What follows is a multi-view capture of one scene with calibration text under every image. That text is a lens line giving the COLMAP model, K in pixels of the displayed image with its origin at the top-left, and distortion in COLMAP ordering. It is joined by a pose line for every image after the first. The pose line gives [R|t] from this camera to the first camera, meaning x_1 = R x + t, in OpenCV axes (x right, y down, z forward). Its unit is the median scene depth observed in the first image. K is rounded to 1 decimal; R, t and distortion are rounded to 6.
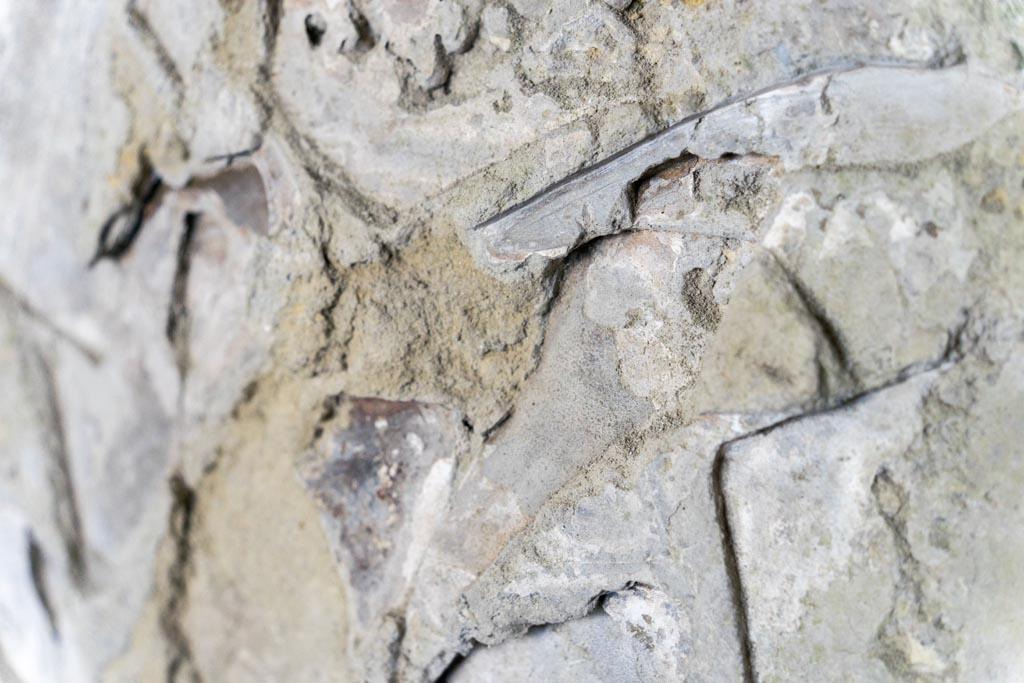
lens RADIAL K [[2100.9, 0, 511.0], [0, 2100.9, 342.9], [0, 0, 1]] dist [0.089375, 0.000000]
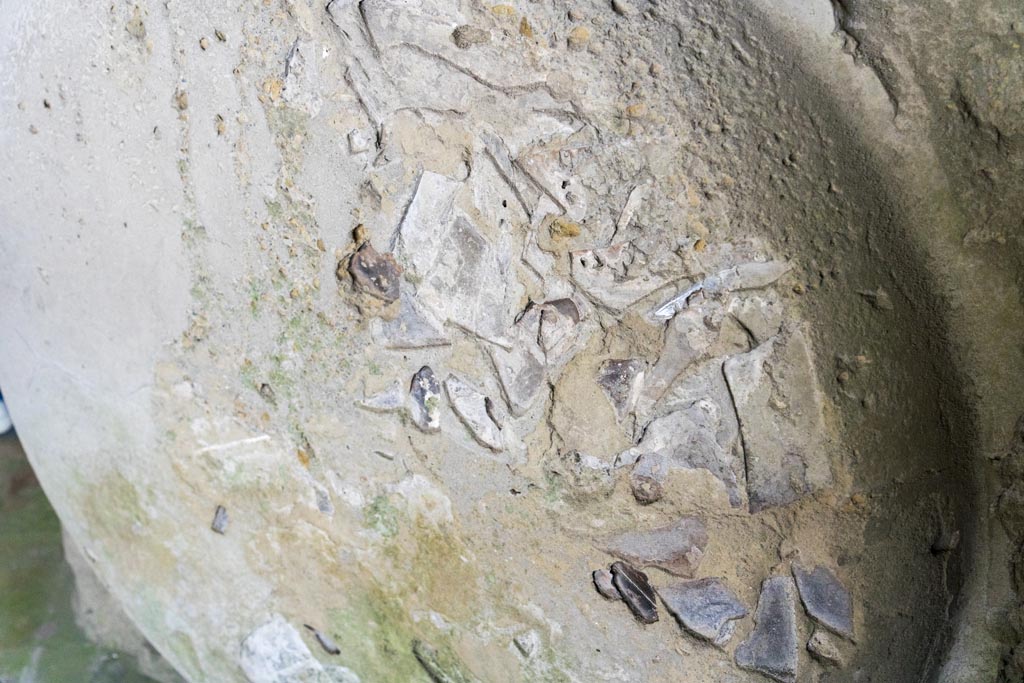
lens RADIAL K [[1174.4, 0, 514.0], [0, 1174.4, 339.1], [0, 0, 1]] dist [0.117217, 0.000000]
pose [[0.972963, -0.194885, 0.123947, -0.512713], [0.168664, 0.966164, 0.195139, -0.459106], [-0.157782, -0.168958, 0.972912, -1.011609]]
